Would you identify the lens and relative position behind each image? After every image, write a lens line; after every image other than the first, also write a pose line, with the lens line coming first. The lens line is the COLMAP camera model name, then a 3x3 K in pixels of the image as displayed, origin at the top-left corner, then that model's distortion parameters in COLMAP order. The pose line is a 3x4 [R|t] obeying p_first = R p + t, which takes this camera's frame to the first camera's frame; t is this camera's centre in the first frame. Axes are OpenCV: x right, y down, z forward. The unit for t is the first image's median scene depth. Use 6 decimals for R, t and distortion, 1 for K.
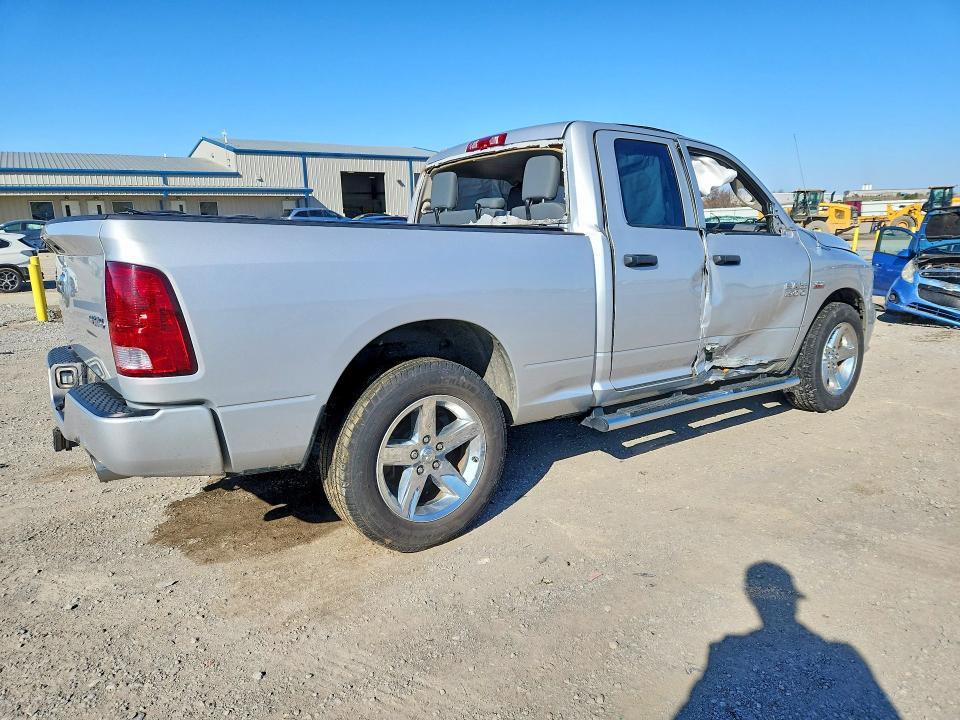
lens RADIAL K [[705.7, 0, 480.4], [0, 705.7, 360.8], [0, 0, 1]] dist [0.008211, 0.002311]
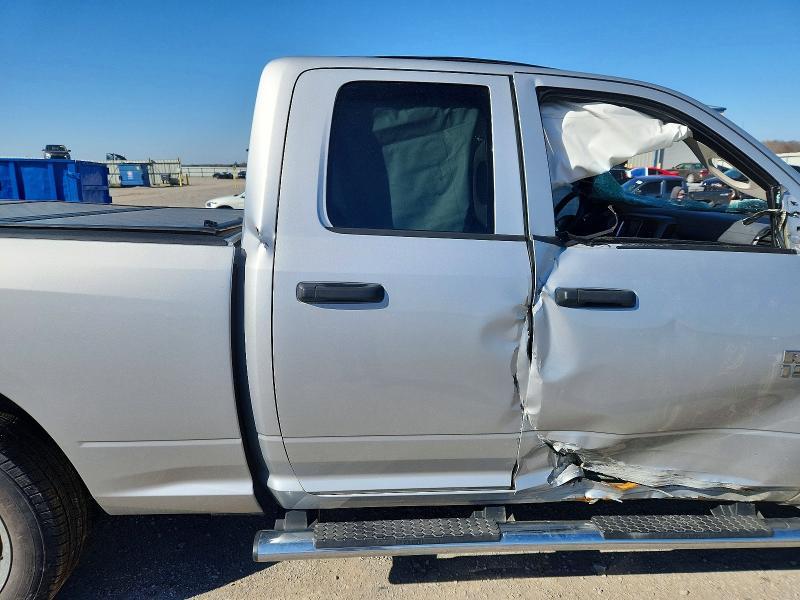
lens RADIAL K [[588.1, 0, 399.8], [0, 588.1, 299.0], [0, 0, 1]] dist [0.008211, 0.002311]
pose [[0.827653, 0.126282, -0.546849, 0.459952], [-0.116081, 0.991806, 0.053347, -0.145285], [0.549105, 0.019326, 0.835530, 0.539067]]
